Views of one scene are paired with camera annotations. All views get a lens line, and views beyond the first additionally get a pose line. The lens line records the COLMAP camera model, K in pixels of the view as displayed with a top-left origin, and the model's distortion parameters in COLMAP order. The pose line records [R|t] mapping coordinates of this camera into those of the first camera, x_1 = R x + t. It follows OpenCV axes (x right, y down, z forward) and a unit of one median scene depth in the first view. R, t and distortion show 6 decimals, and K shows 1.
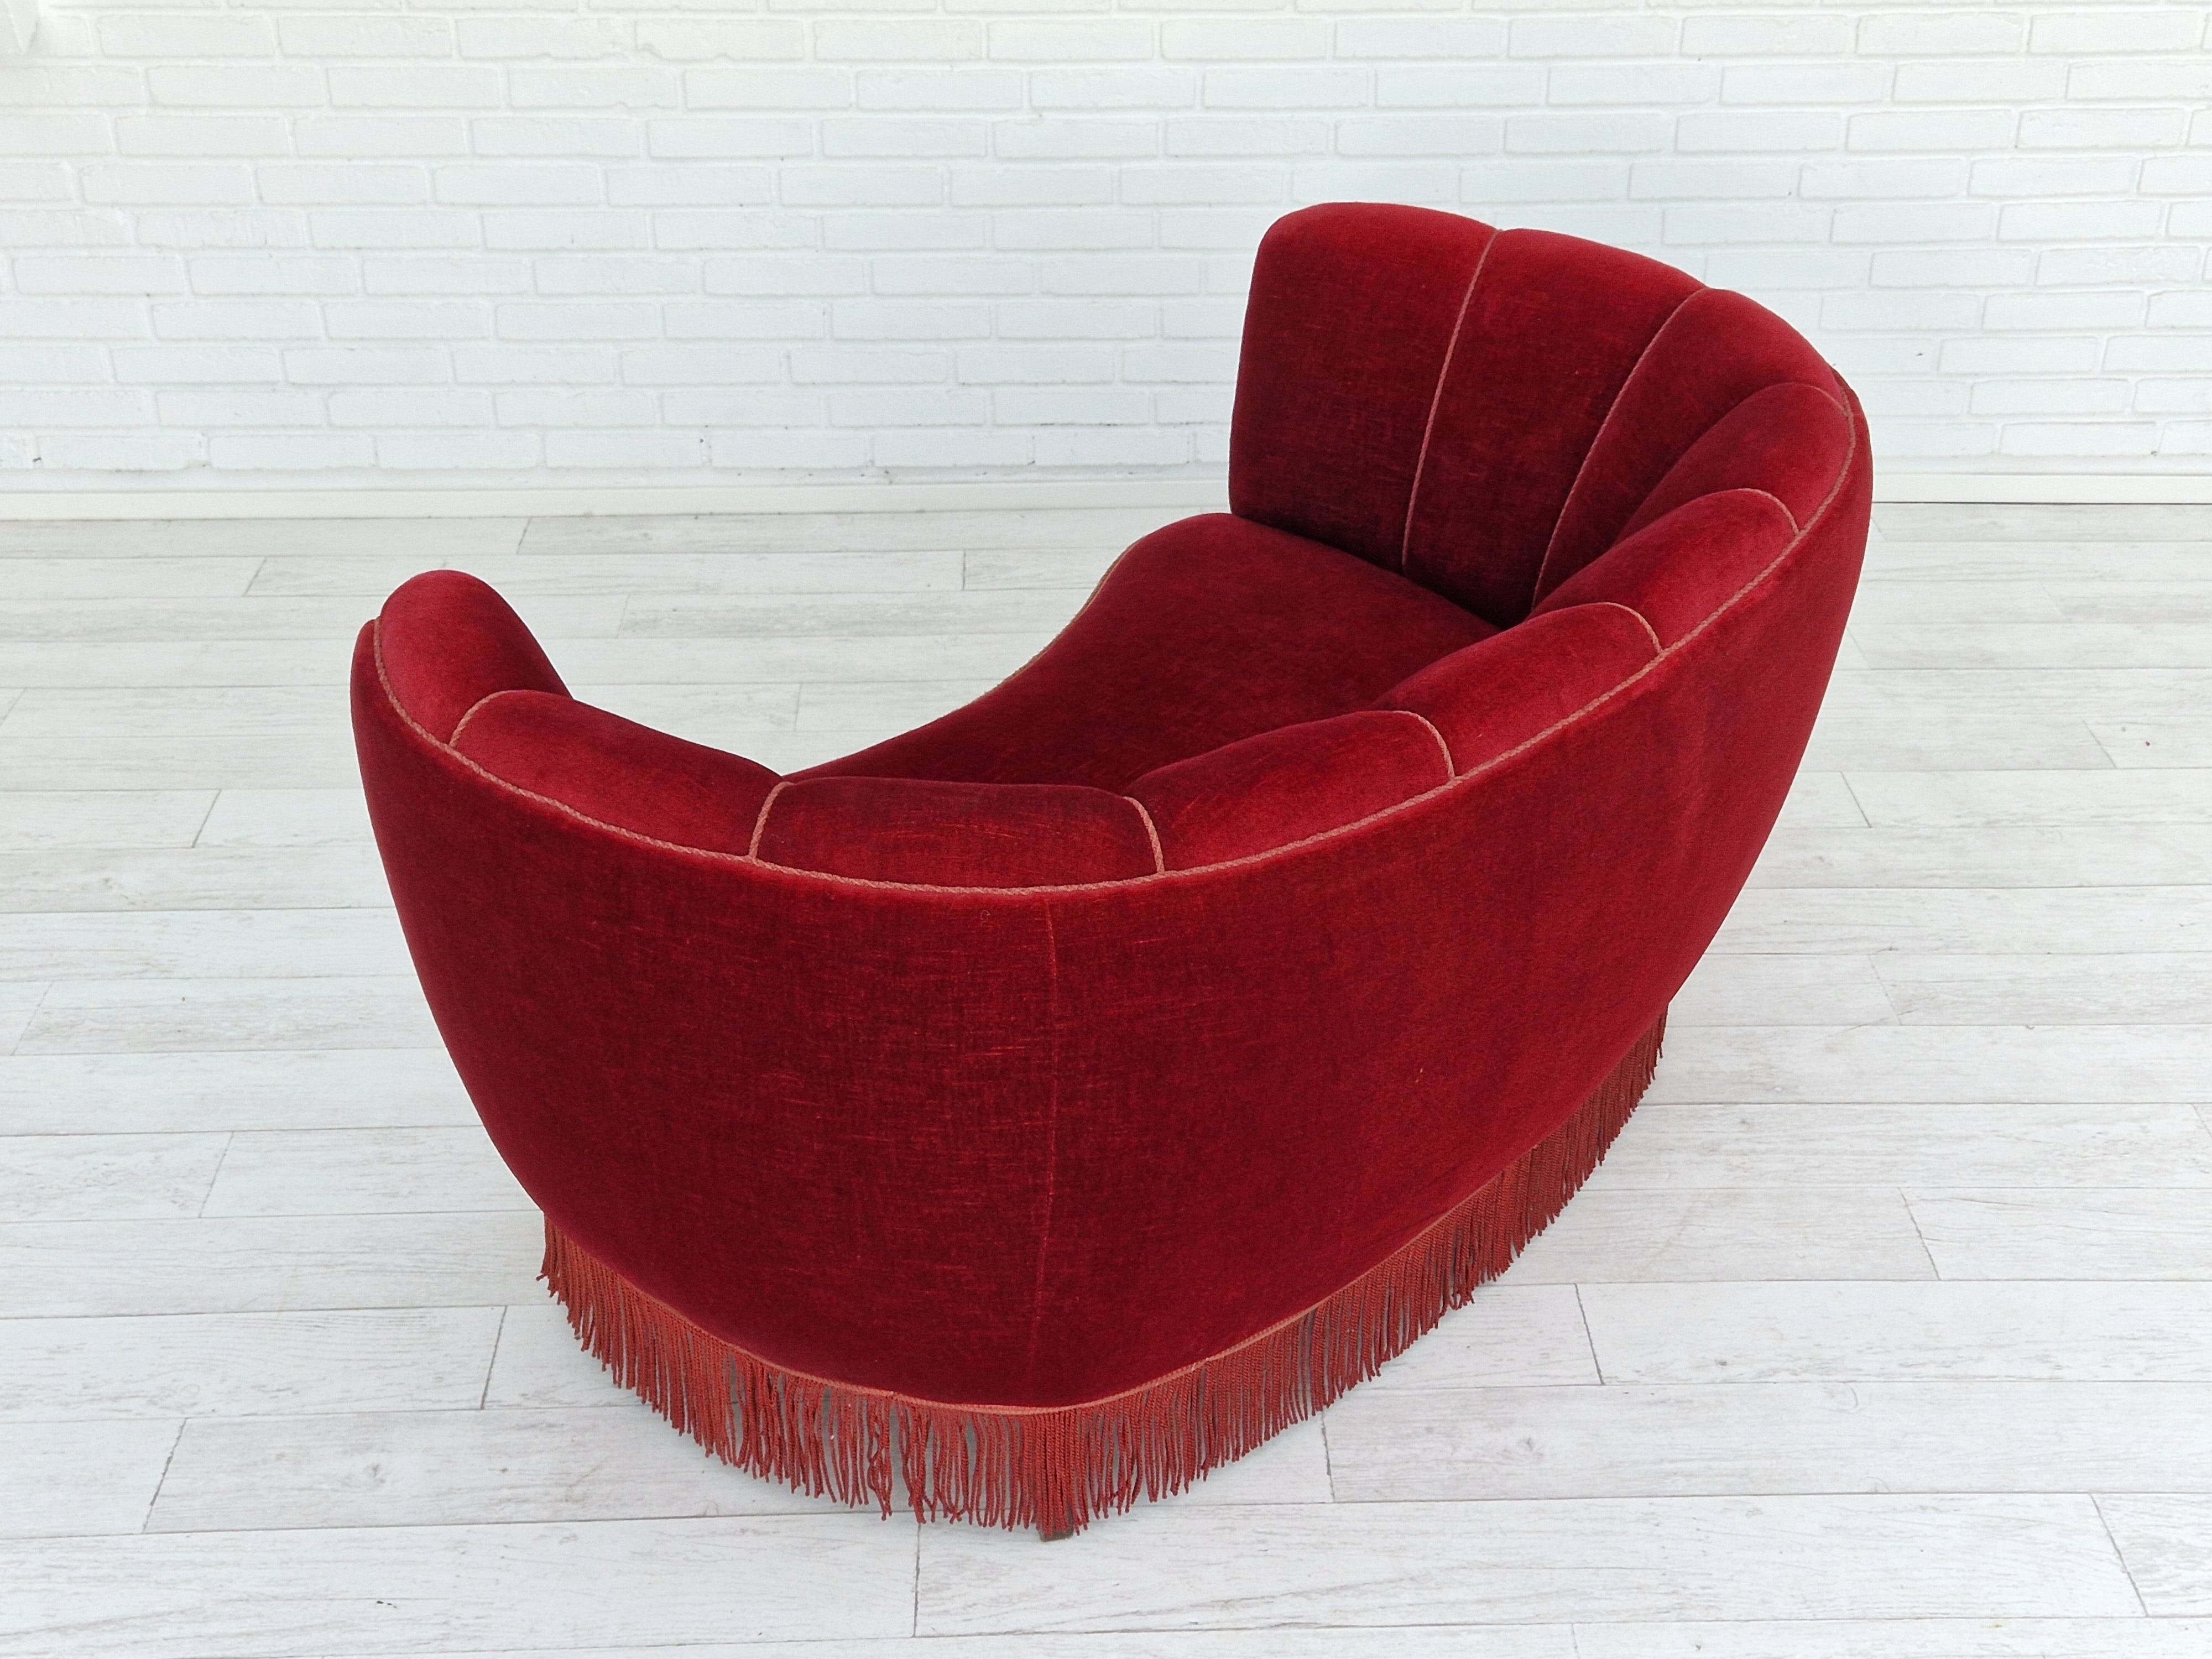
lens RADIAL K [[2838.9, 0, 1139.9], [0, 2838.9, 842.4], [0, 0, 1]] dist [0.068547, 0.000000]
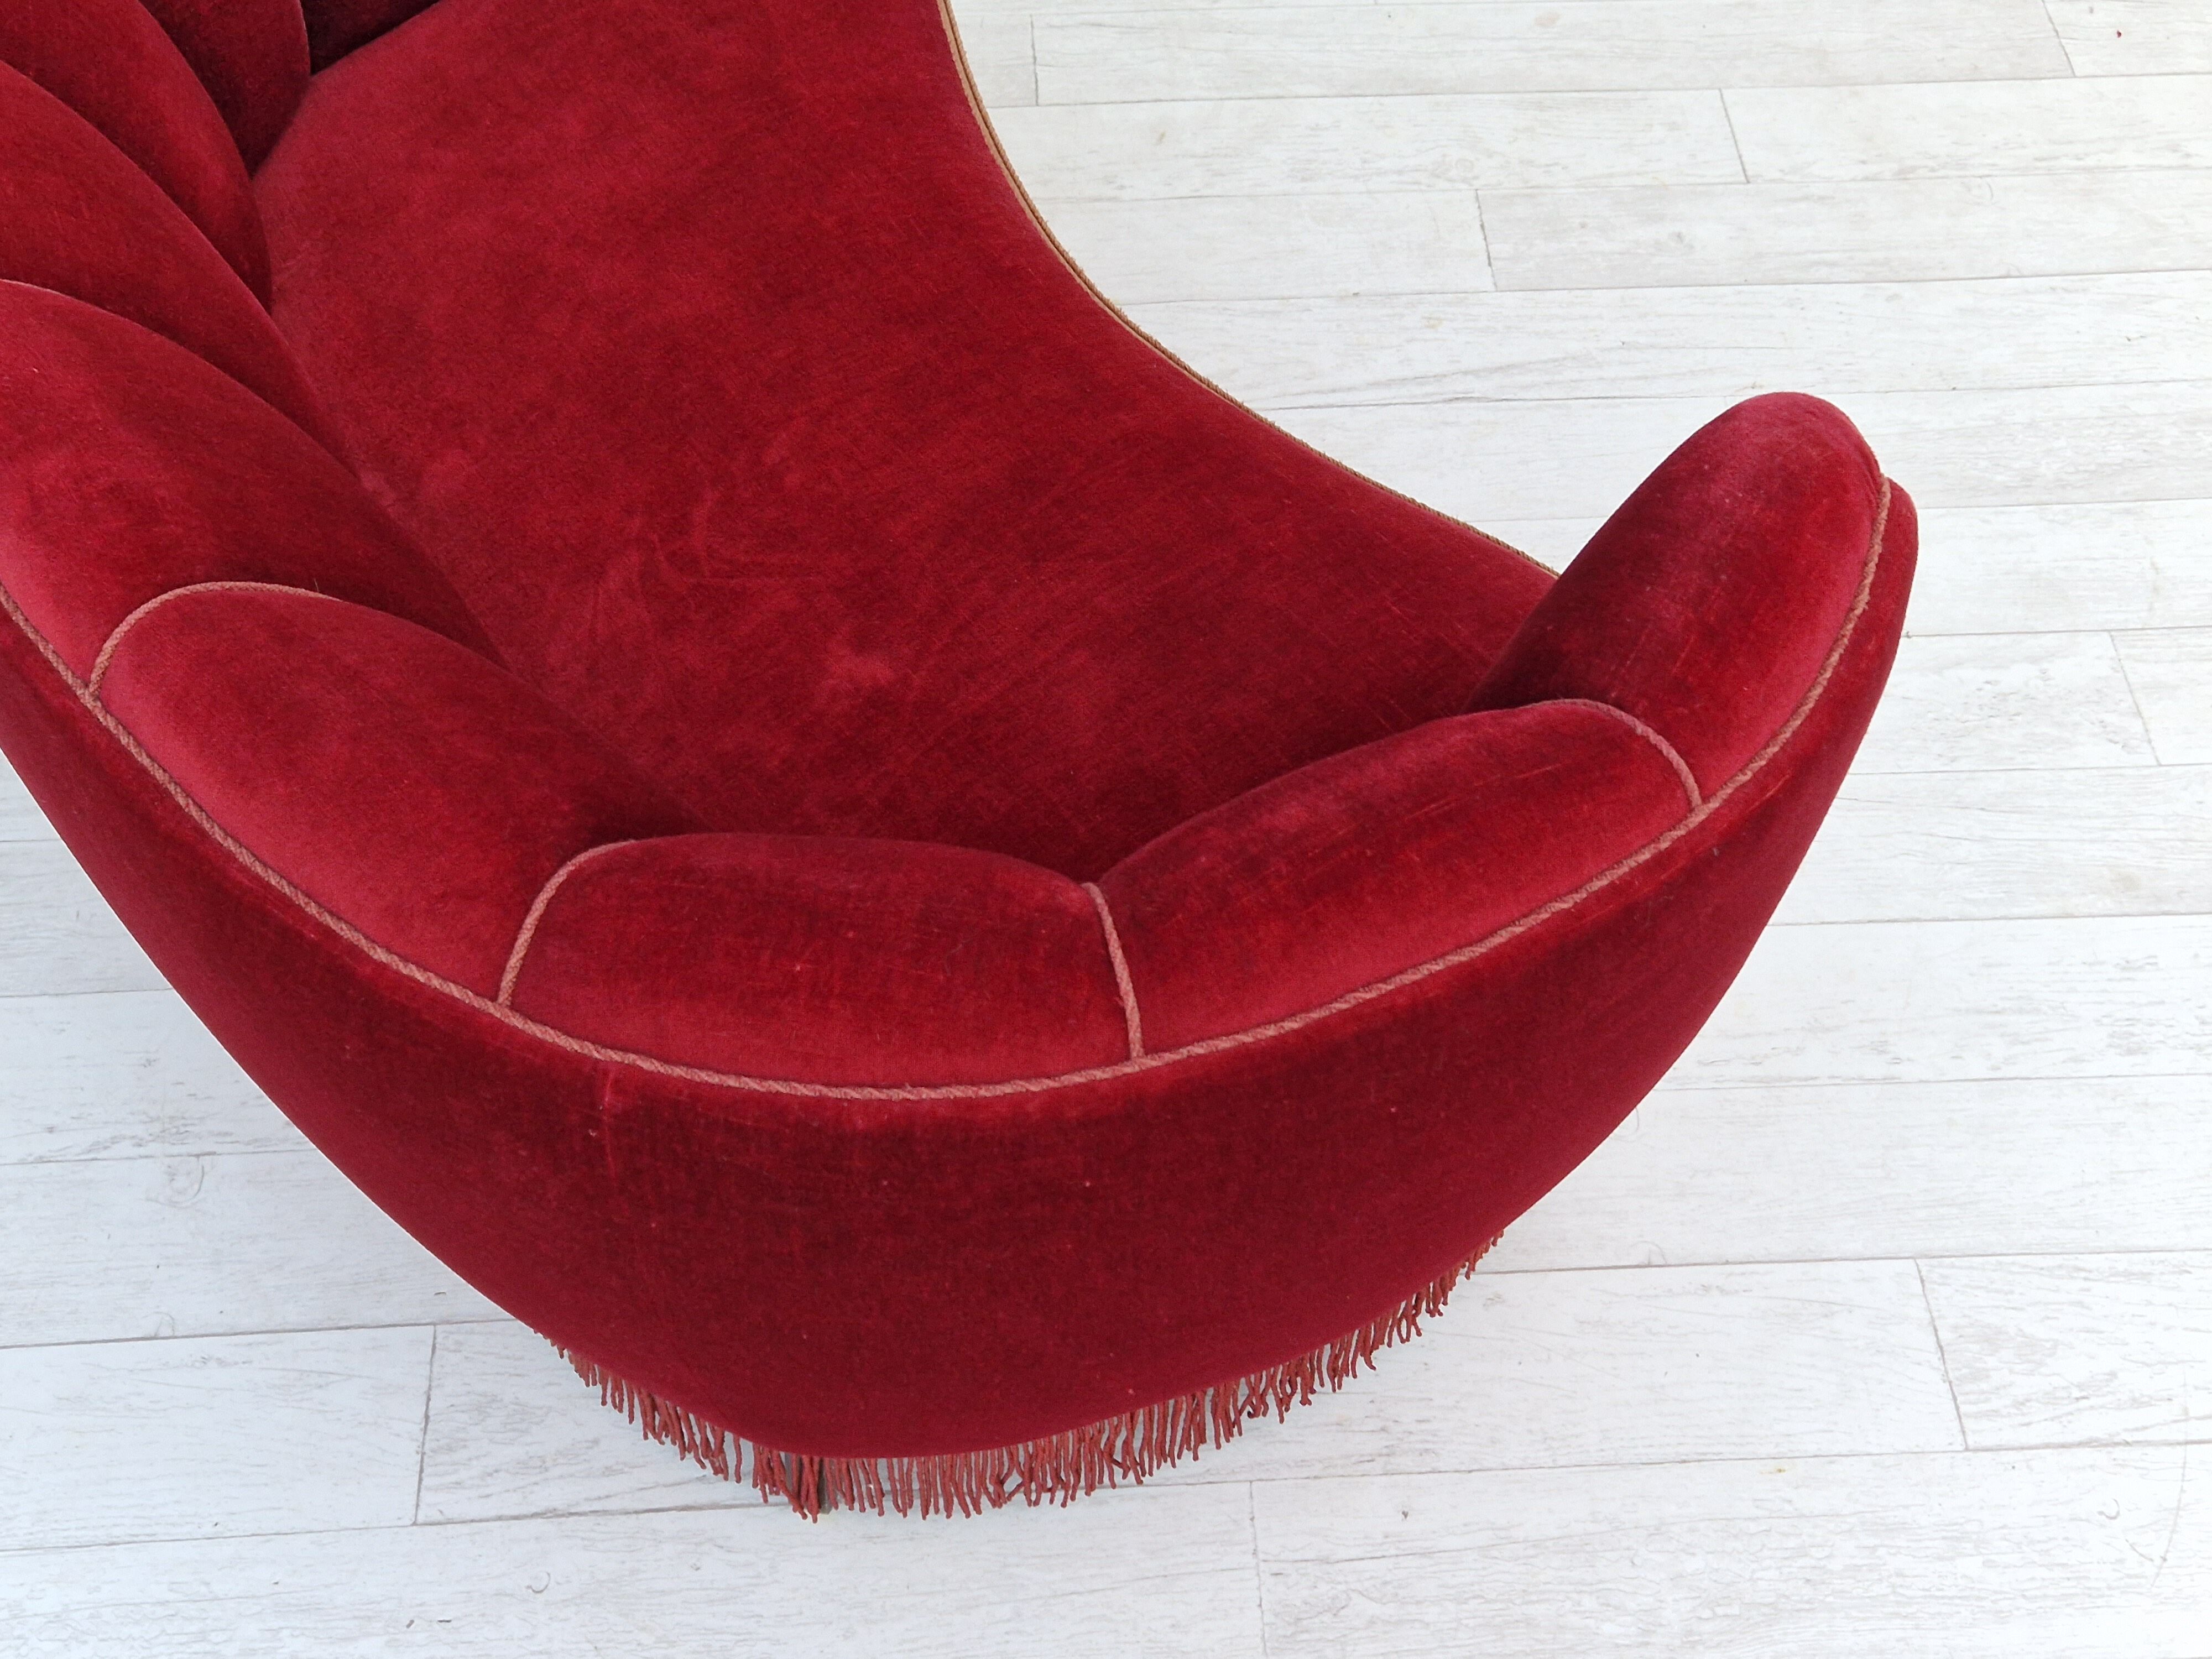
lens RADIAL K [[2838.9, 0, 1127.5], [0, 2838.9, 842.8], [0, 0, 1]] dist [0.068547, 0.000000]
pose [[0.999617, -0.014297, 0.023682, 0.064631], [0.004660, 0.930884, 0.365285, -0.117356], [-0.027268, -0.365035, 0.930594, 0.210478]]
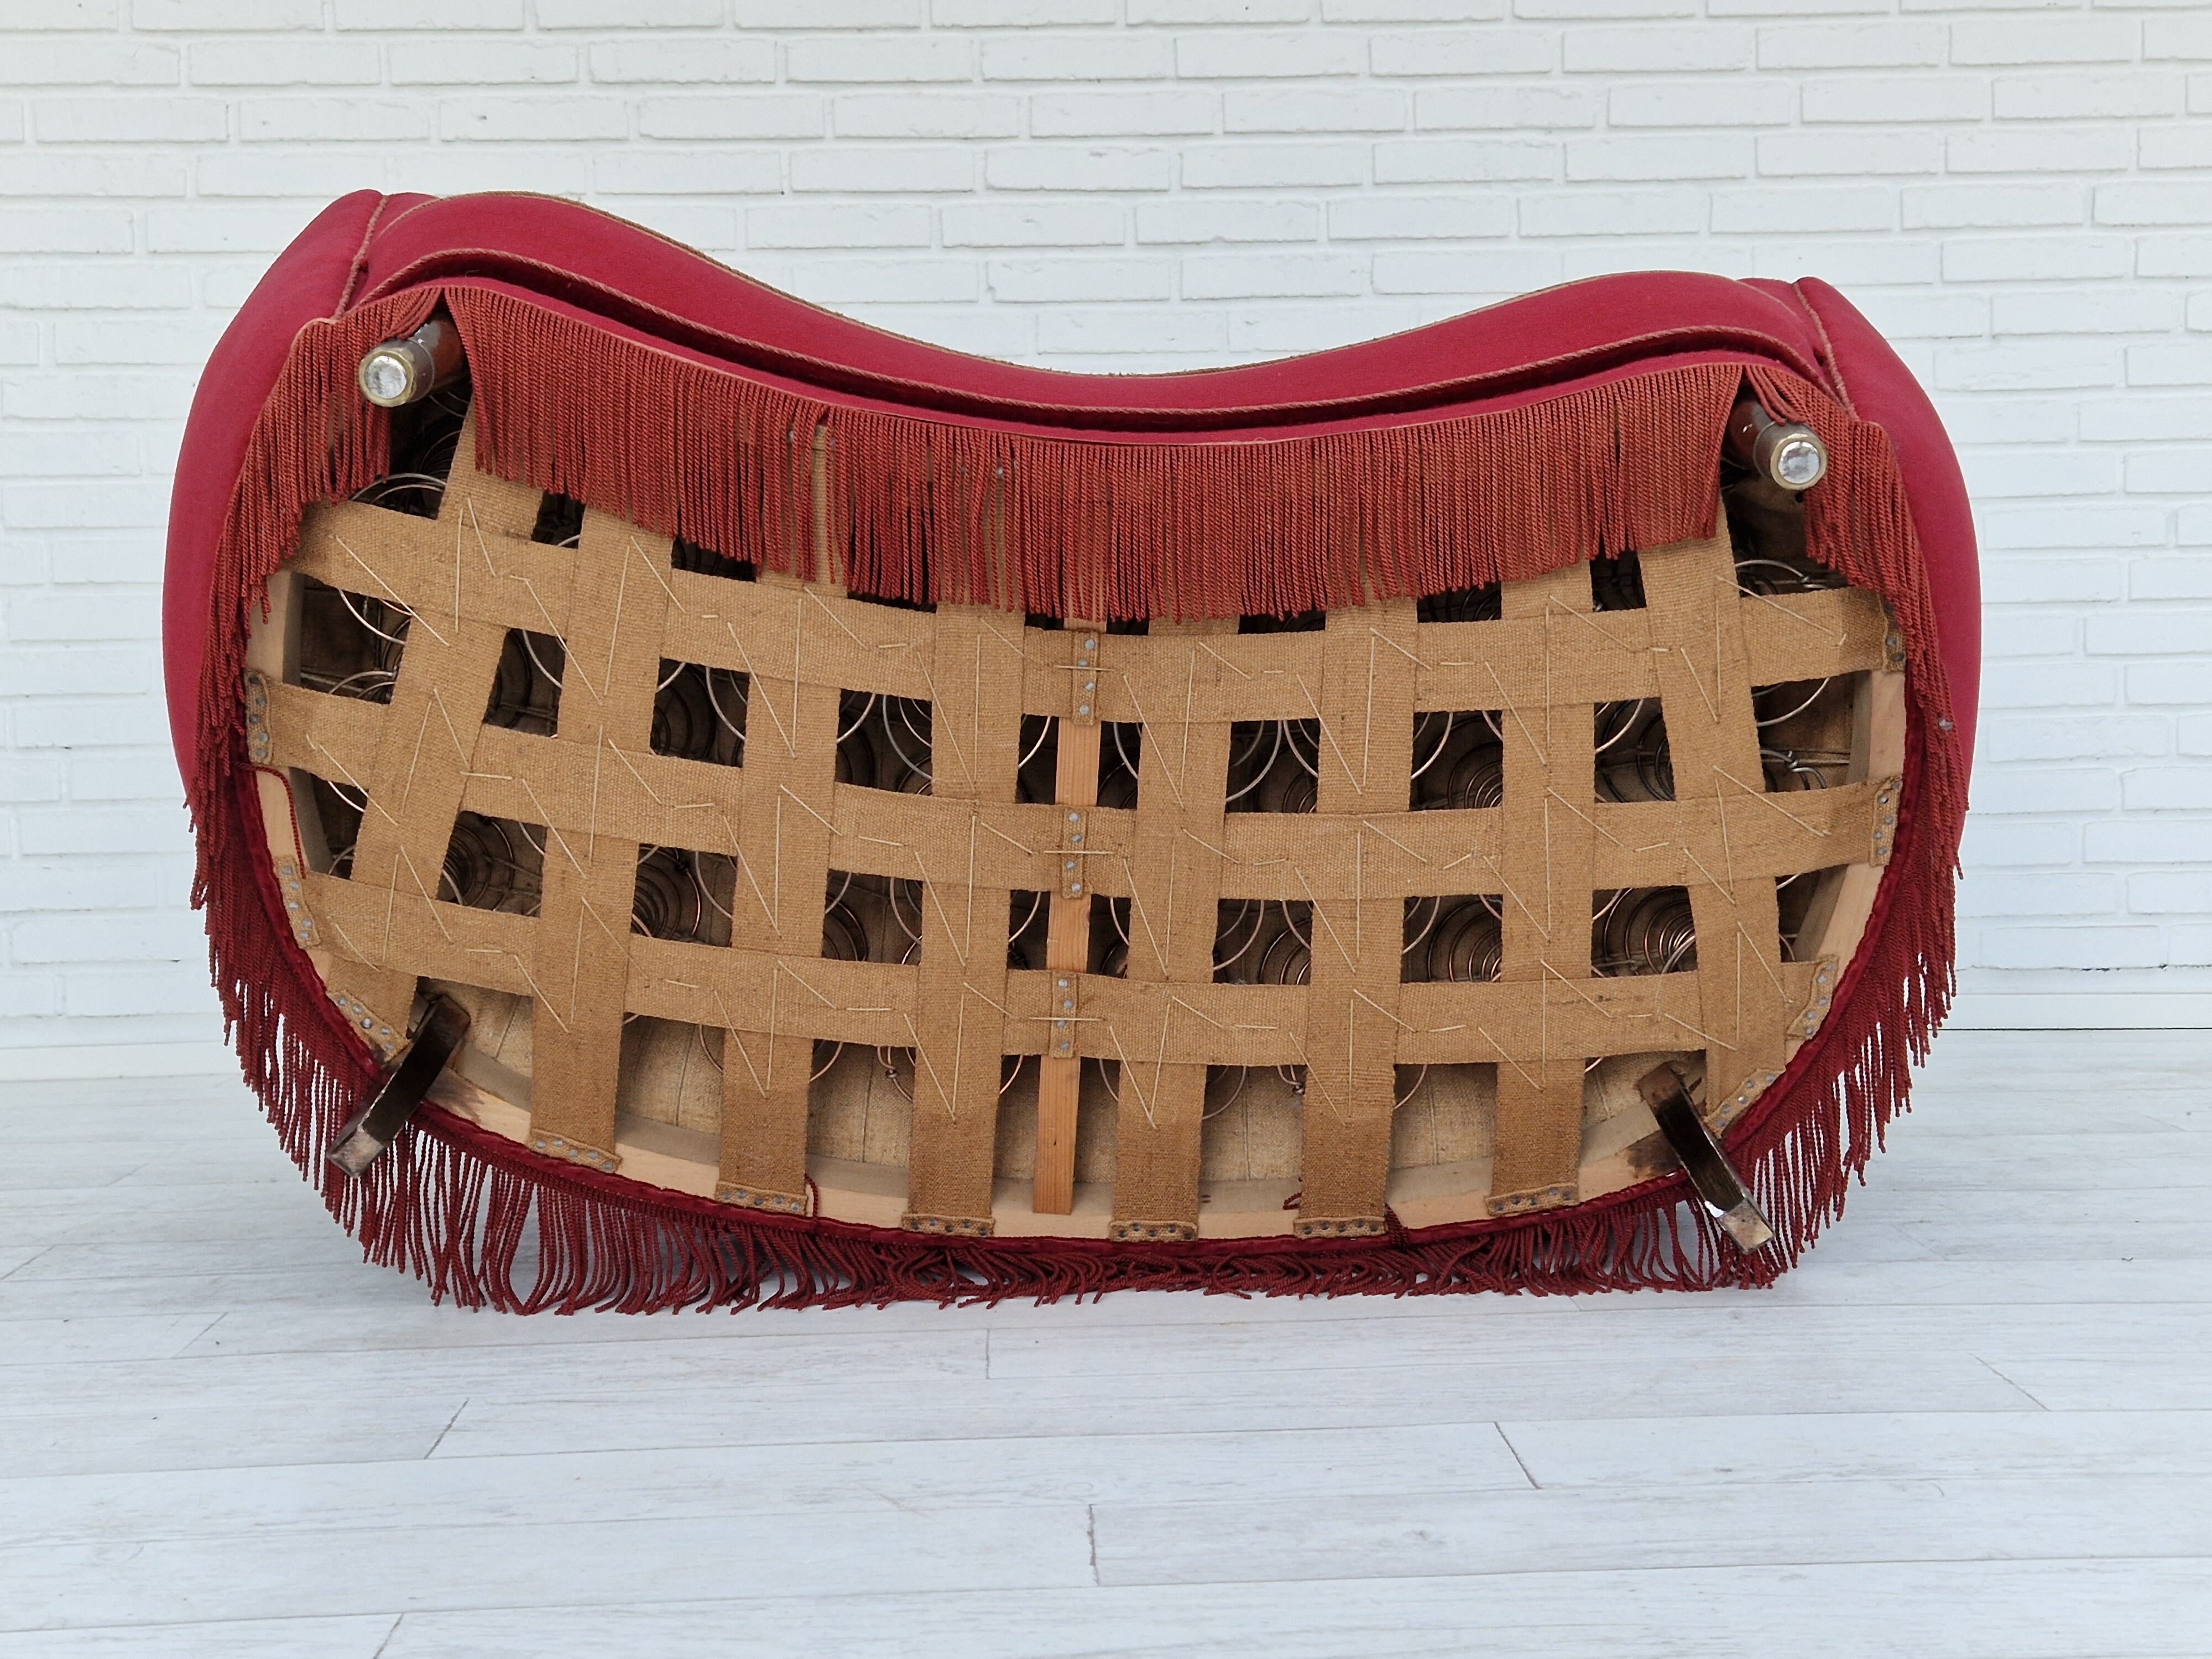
lens RADIAL K [[2838.9, 0, 1124.0], [0, 2838.9, 834.3], [0, 0, 1]] dist [0.068547, 0.000000]
pose [[0.999661, -0.025706, 0.004217, 0.050747], [0.024873, 0.893821, -0.447734, 0.243399], [0.007740, 0.447687, 0.894157, 0.262193]]
